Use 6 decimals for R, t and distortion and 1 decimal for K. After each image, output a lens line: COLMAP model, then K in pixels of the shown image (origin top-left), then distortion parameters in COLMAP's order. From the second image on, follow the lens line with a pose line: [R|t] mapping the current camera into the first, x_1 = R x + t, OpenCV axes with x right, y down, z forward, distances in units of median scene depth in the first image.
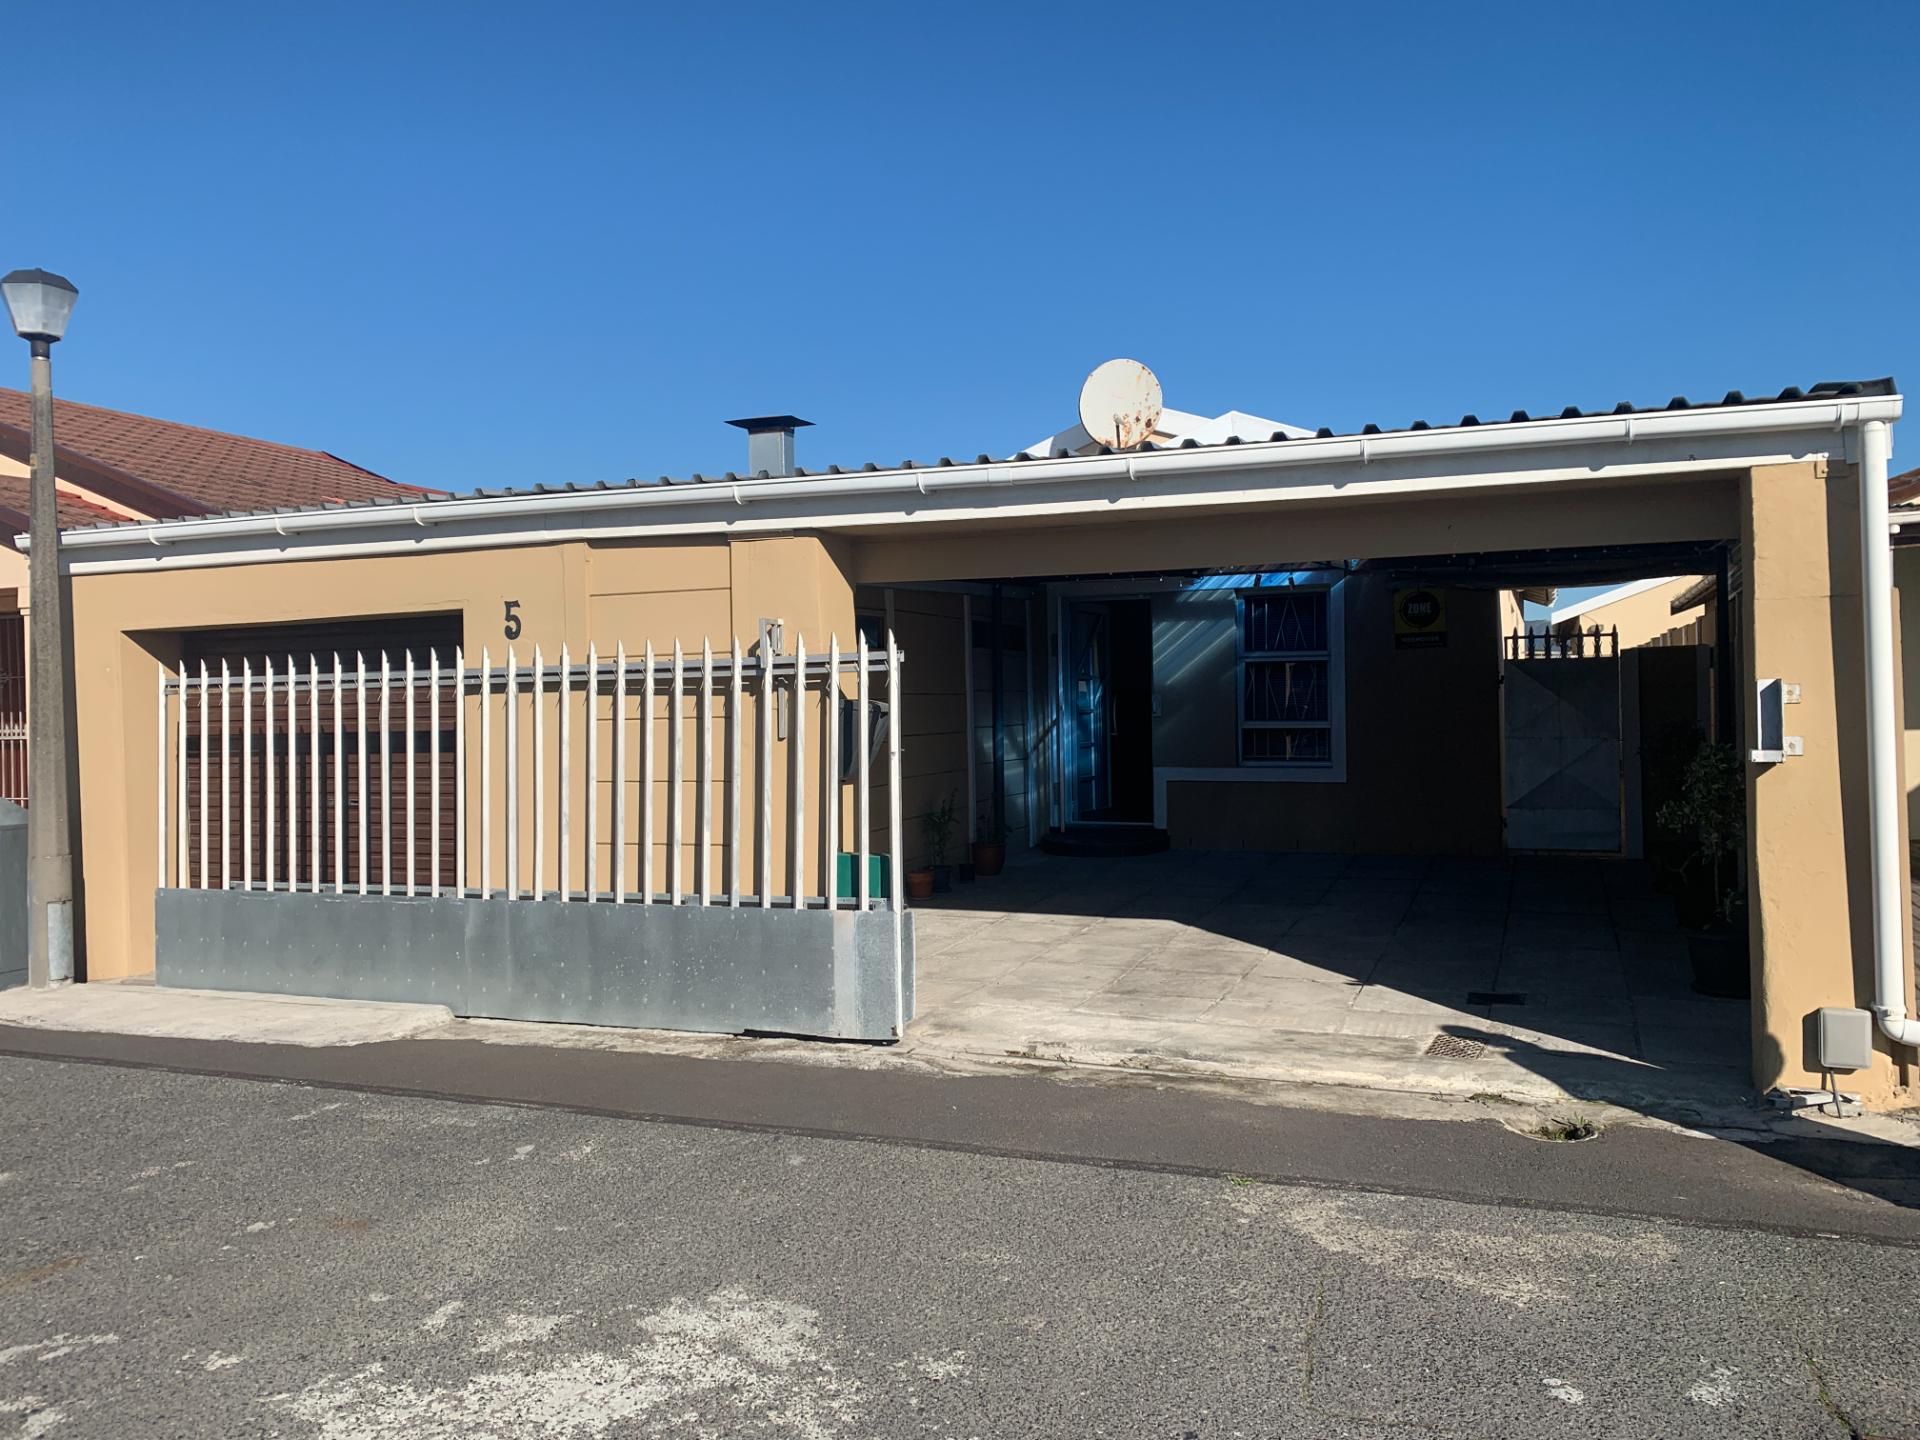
lens RADIAL K [[1466.6, 0, 953.6], [0, 1466.6, 723.8], [0, 0, 1]] dist [0.052388, -0.055322]
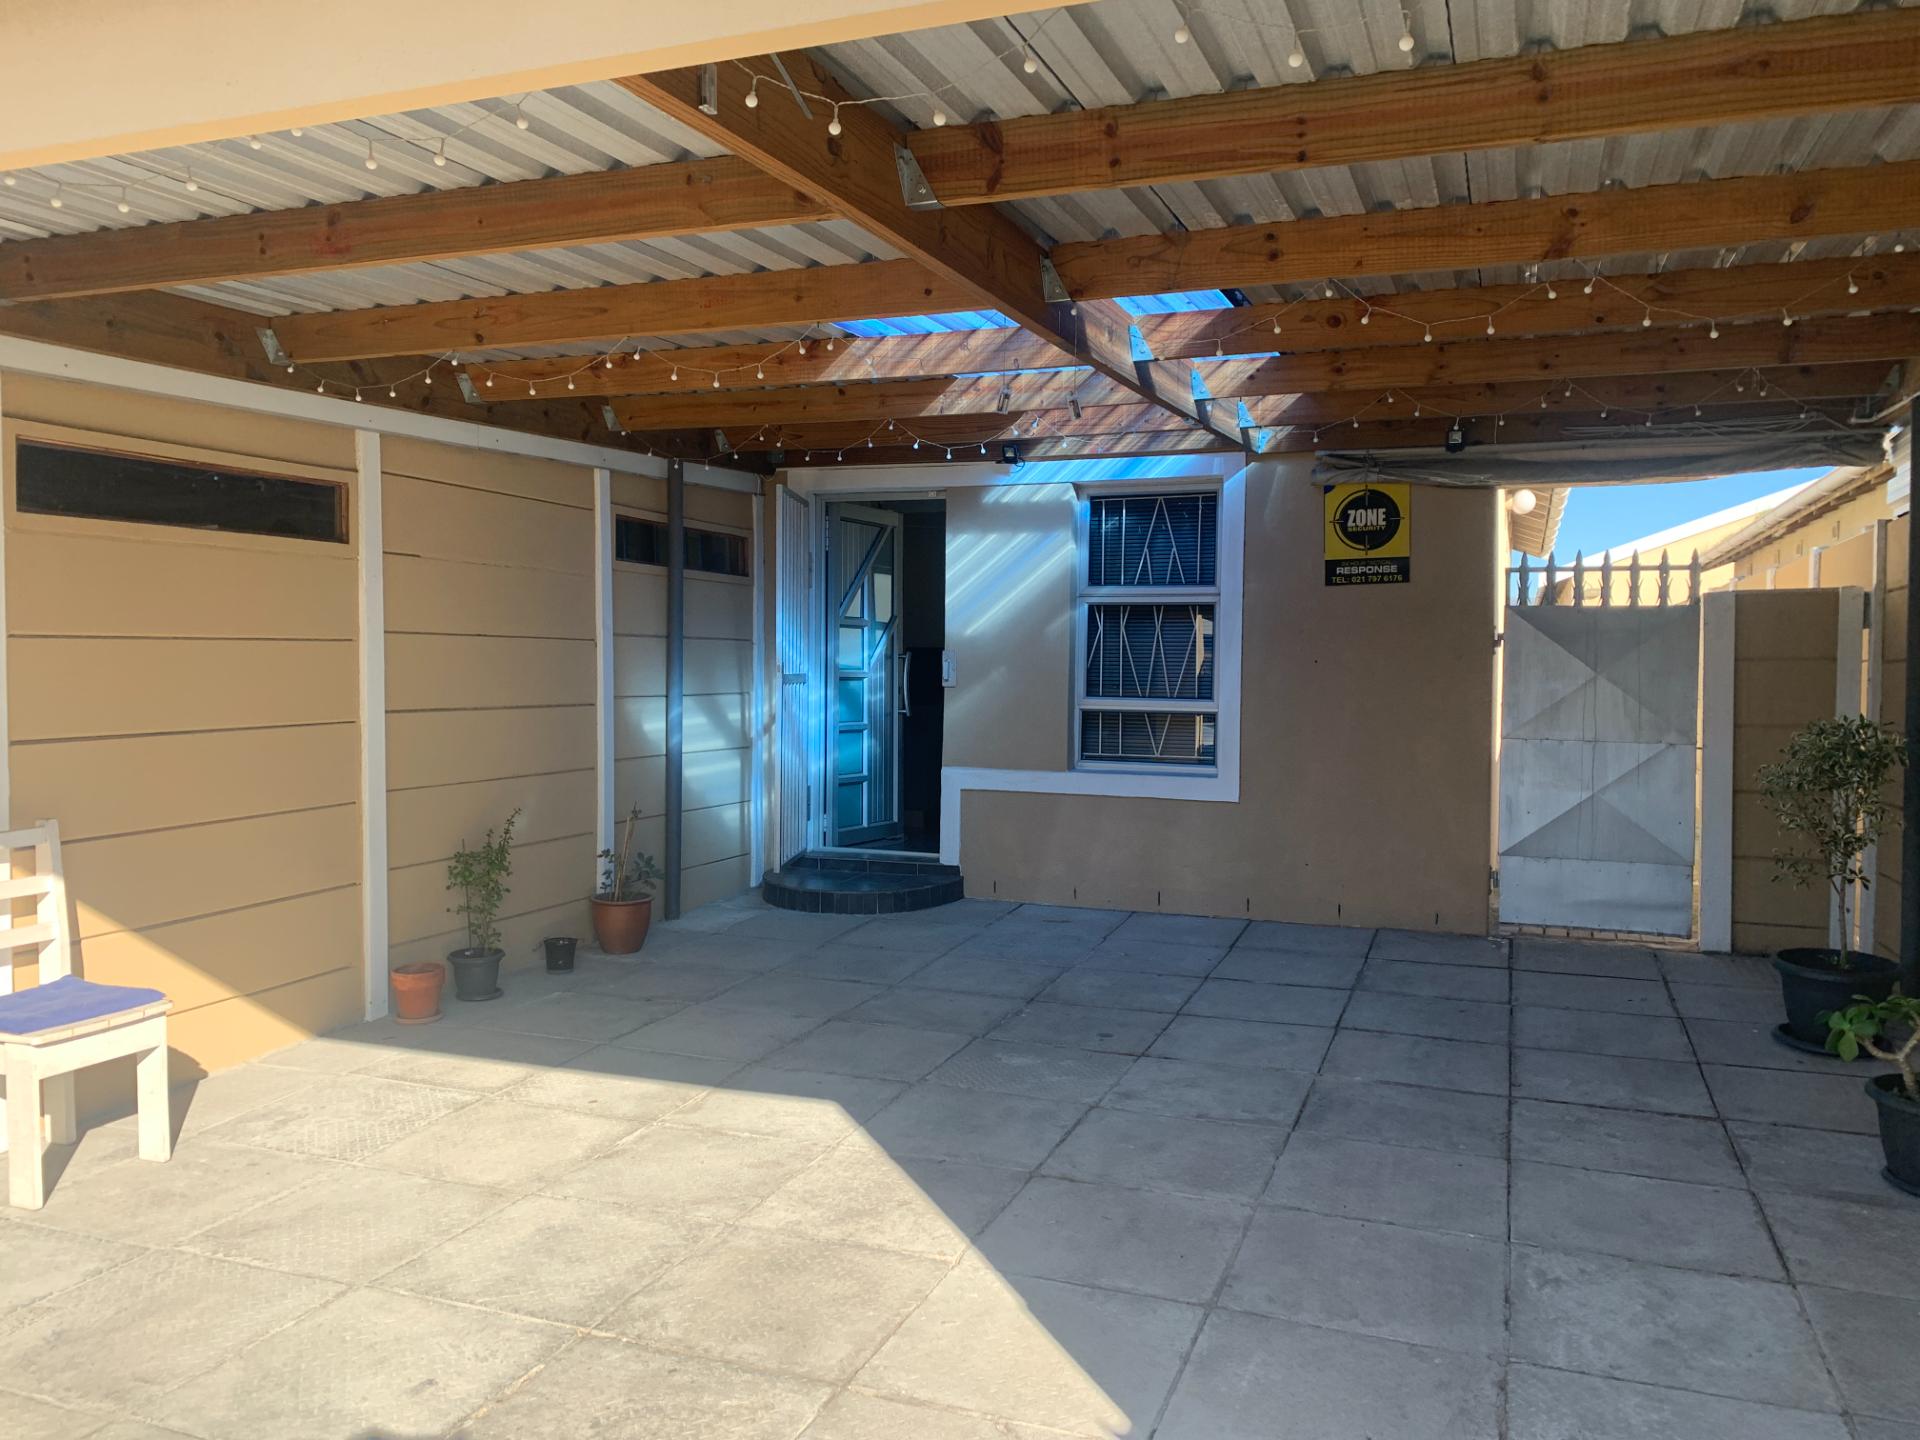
lens RADIAL K [[1466.6, 0, 960.8], [0, 1466.6, 715.5], [0, 0, 1]] dist [0.052388, -0.055322]
pose [[0.999363, 0.026332, 0.024099, 0.195635], [-0.026802, 0.999453, 0.019375, -0.007428], [-0.023576, -0.020008, 0.999522, 0.568921]]
